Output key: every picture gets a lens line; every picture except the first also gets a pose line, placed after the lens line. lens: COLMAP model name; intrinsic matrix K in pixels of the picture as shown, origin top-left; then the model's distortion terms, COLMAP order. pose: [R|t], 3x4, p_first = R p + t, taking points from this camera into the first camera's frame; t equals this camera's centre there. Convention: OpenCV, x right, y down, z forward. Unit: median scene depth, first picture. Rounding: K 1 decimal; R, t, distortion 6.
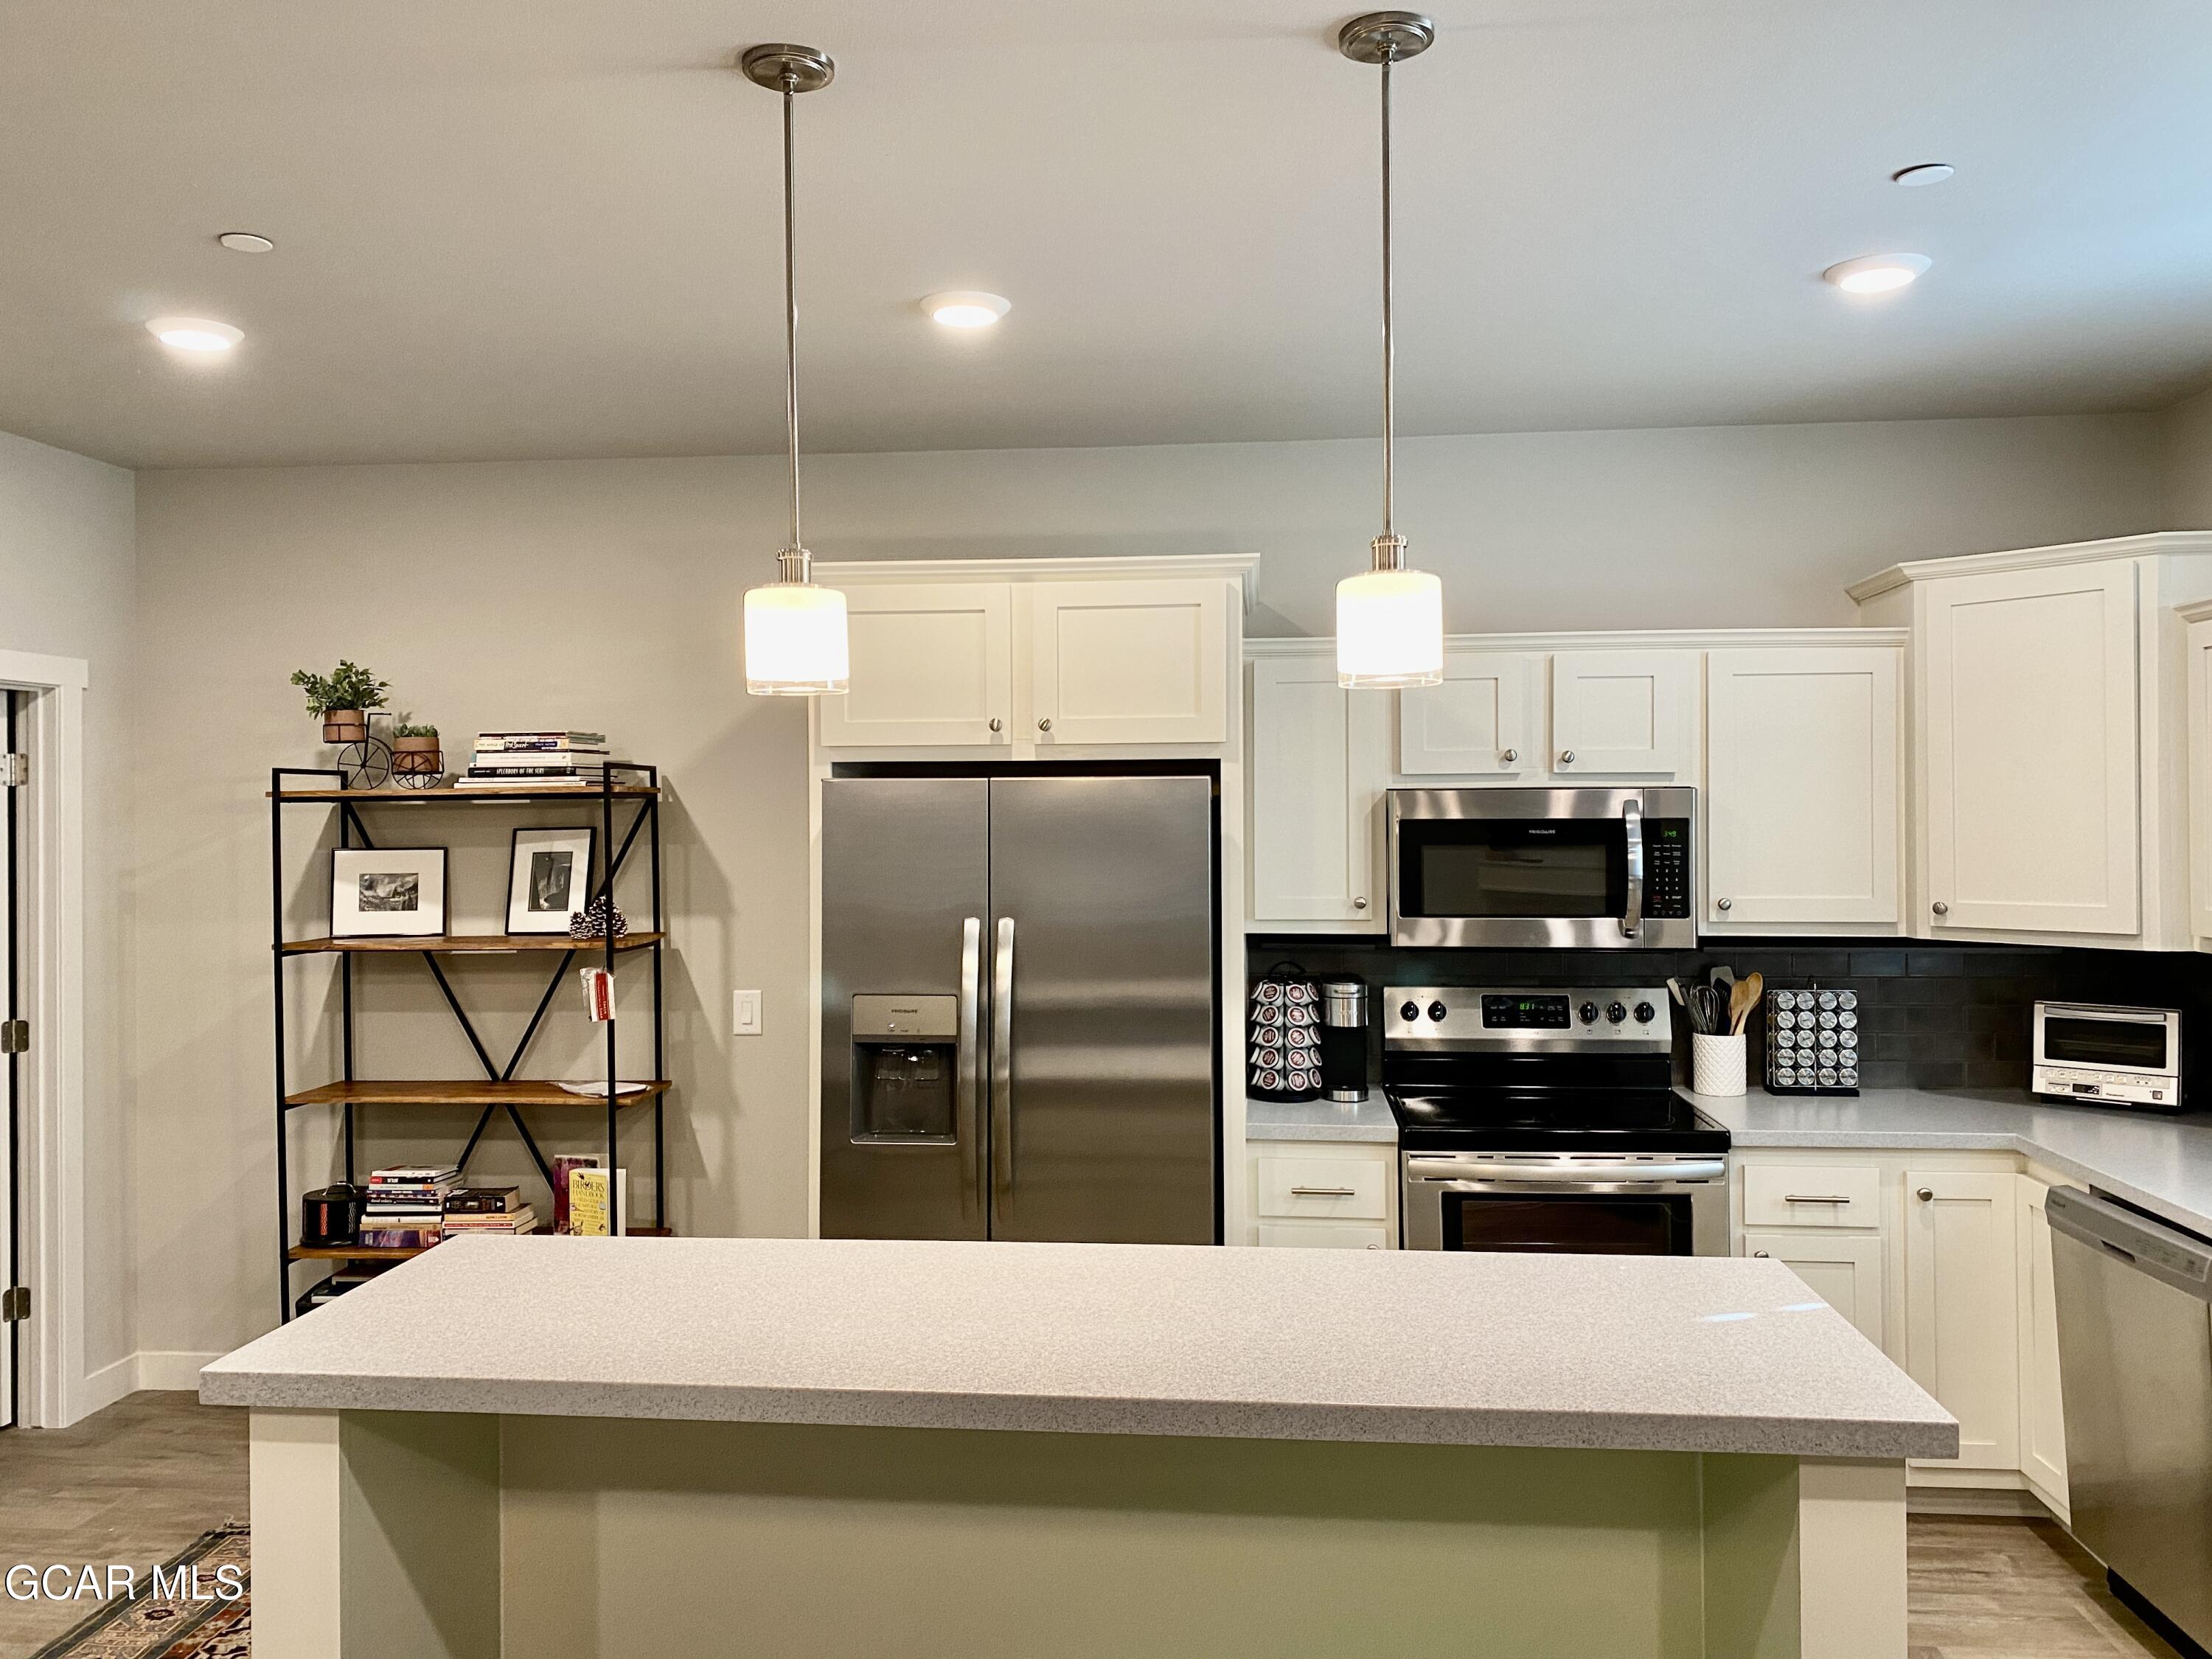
lens RADIAL K [[1653.6, 0, 1106.0], [0, 1653.6, 829.5], [0, 0, 1]] dist [0.111395, -0.153587]
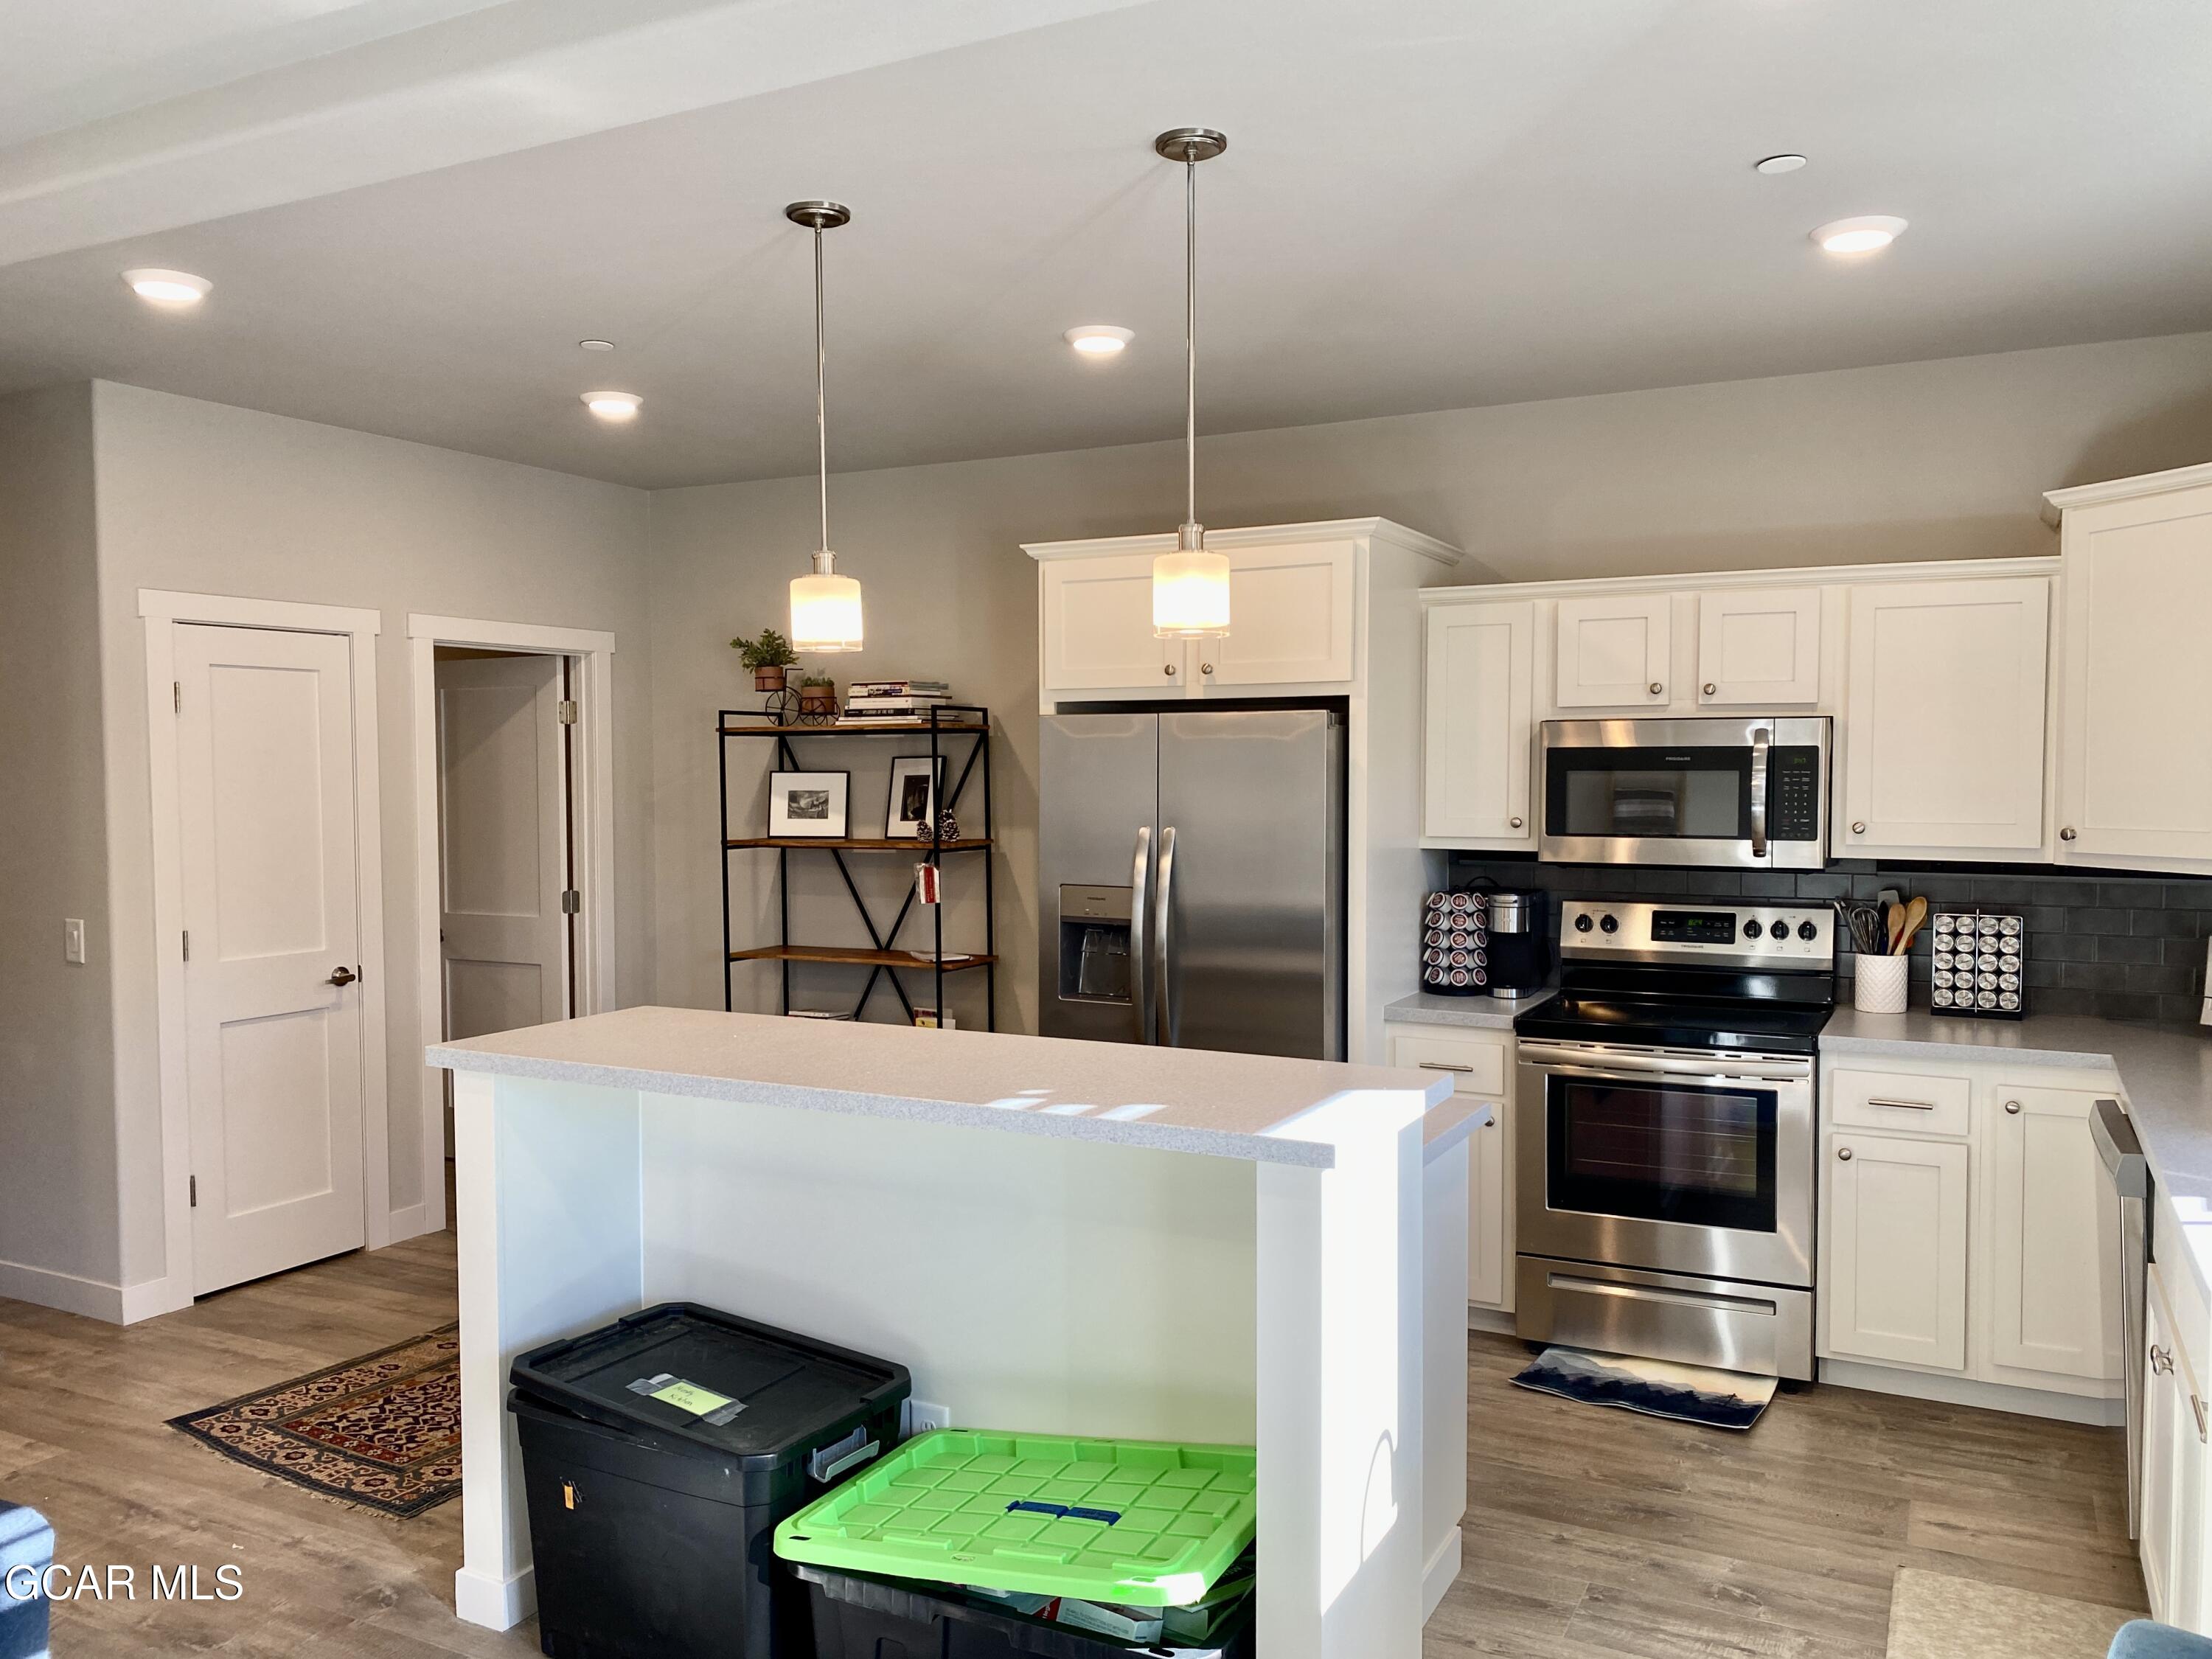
lens RADIAL K [[1574.1, 0, 1106.0], [0, 1574.1, 829.5], [0, 0, 1]] dist [0.127078, -0.125854]
pose [[0.937569, 0.020013, -0.347224, 0.255558], [-0.008749, 0.999384, 0.033976, 0.014054], [0.347690, -0.028817, 0.937167, -0.102443]]
